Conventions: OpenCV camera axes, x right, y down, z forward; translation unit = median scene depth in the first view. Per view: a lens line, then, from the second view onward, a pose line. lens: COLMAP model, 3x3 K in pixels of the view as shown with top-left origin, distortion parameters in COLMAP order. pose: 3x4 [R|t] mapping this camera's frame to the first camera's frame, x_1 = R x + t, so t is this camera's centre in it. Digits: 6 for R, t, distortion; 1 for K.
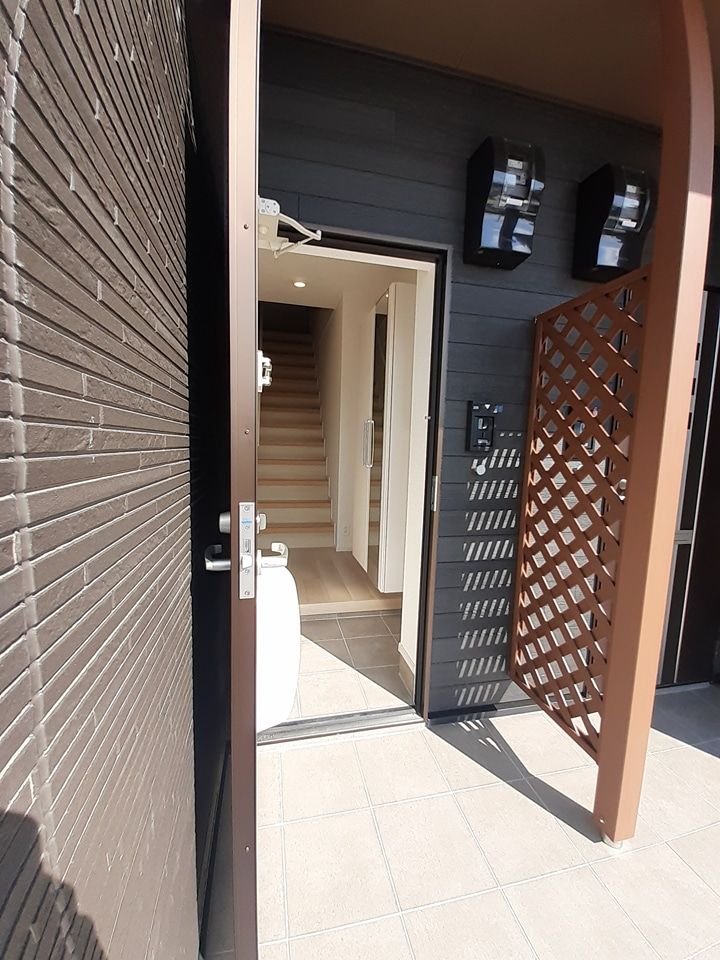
lens RADIAL K [[379.0, 0, 350.1], [0, 379.0, 479.3], [0, 0, 1]] dist [0.048556, -0.026363]
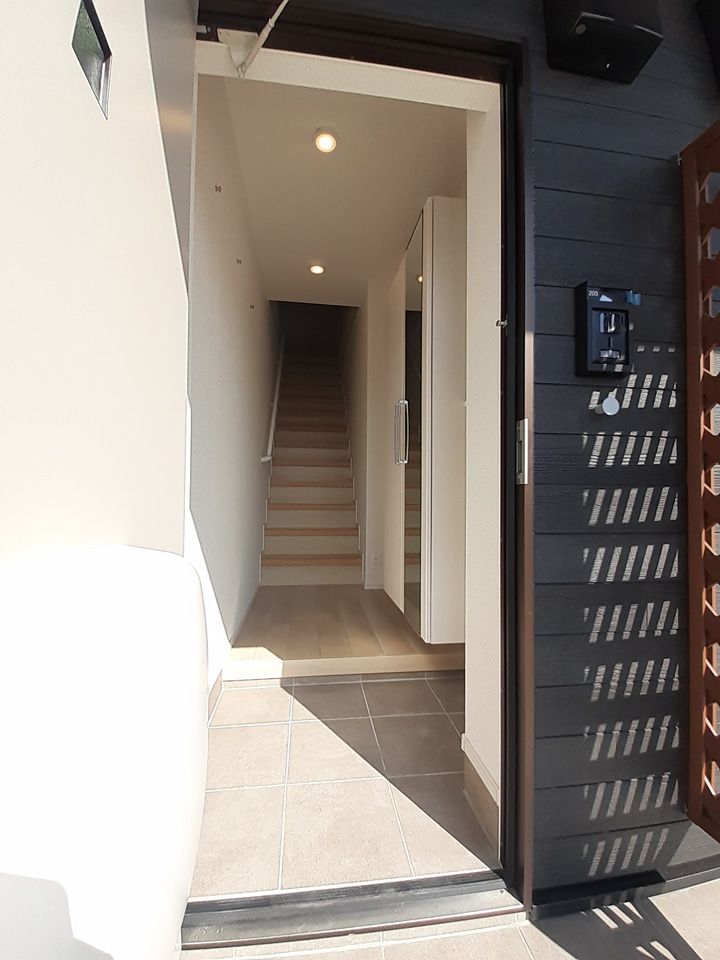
lens RADIAL K [[379.0, 0, 350.1], [0, 379.0, 479.3], [0, 0, 1]] dist [0.048556, -0.026363]
pose [[0.995511, -0.022682, -0.091887, 0.024658], [0.011486, 0.992636, -0.120586, 0.129210], [0.093946, 0.118989, 0.988441, 0.413374]]
